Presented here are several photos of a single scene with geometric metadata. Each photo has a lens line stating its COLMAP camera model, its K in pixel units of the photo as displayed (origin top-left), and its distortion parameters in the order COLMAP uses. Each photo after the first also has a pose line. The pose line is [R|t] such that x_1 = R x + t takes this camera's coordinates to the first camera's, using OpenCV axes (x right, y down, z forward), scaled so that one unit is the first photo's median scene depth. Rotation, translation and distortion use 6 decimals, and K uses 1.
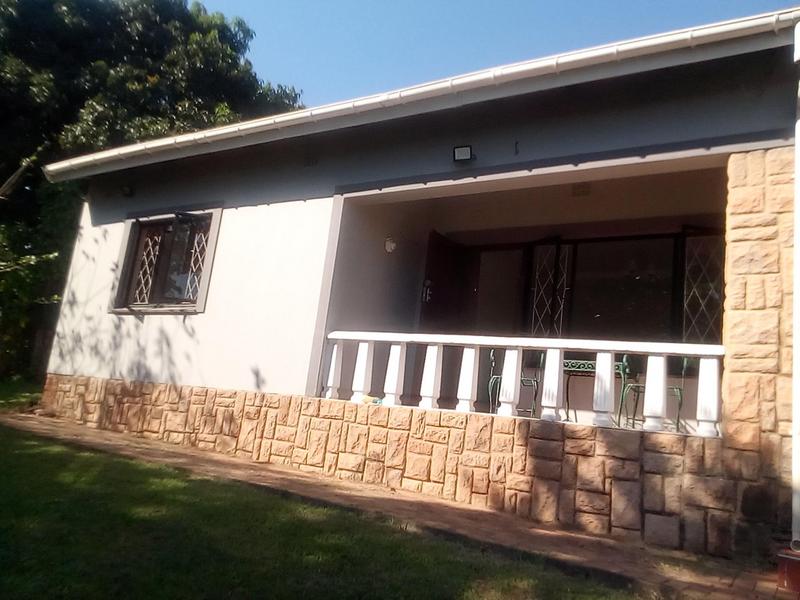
lens RADIAL K [[668.2, 0, 400.0], [0, 668.2, 300.0], [0, 0, 1]] dist [0.004355, -0.018294]
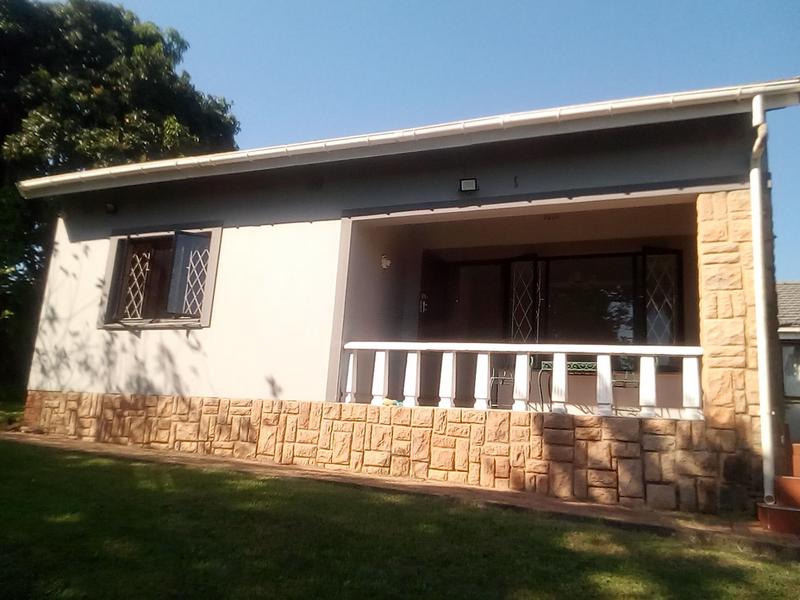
lens RADIAL K [[668.2, 0, 400.0], [0, 668.2, 300.0], [0, 0, 1]] dist [0.004355, -0.018294]
pose [[0.986187, -0.015083, 0.164947, -0.211486], [0.015819, 0.999870, -0.003148, -0.019190], [-0.164878, 0.005714, 0.986297, -0.112156]]
